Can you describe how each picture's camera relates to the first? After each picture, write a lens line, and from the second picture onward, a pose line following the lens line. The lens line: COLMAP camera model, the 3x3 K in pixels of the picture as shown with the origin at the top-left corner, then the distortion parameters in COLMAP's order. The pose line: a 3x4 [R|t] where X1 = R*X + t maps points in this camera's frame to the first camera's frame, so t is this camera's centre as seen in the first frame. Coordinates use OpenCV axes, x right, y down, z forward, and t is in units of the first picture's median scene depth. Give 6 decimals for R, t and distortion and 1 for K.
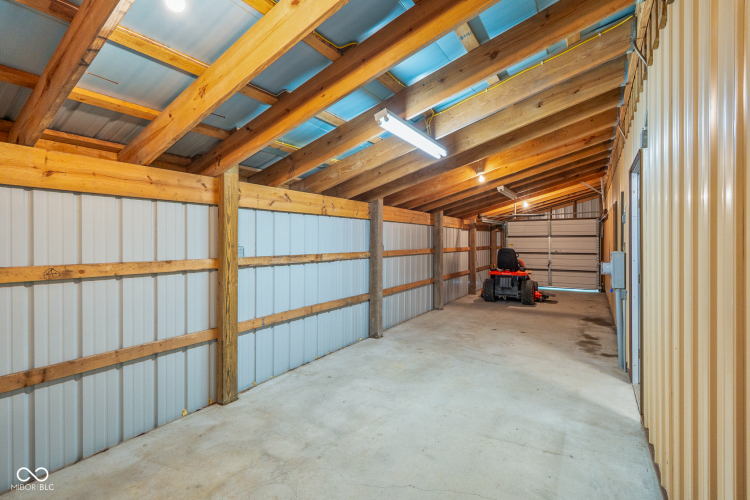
lens RADIAL K [[345.0, 0, 369.9], [0, 345.0, 243.8], [0, 0, 1]] dist [-0.001235, -0.000048]
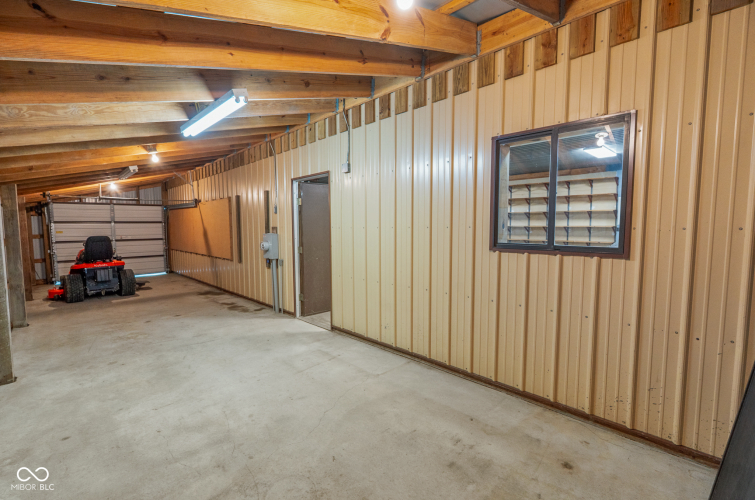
lens RADIAL K [[347.3, 0, 372.7], [0, 347.3, 252.4], [0, 0, 1]] dist [-0.001235, -0.000048]
pose [[0.205408, -0.076177, 0.975707, -0.567210], [0.015016, 0.997094, 0.074685, 0.001042], [-0.978561, -0.000690, 0.205954, 0.288905]]
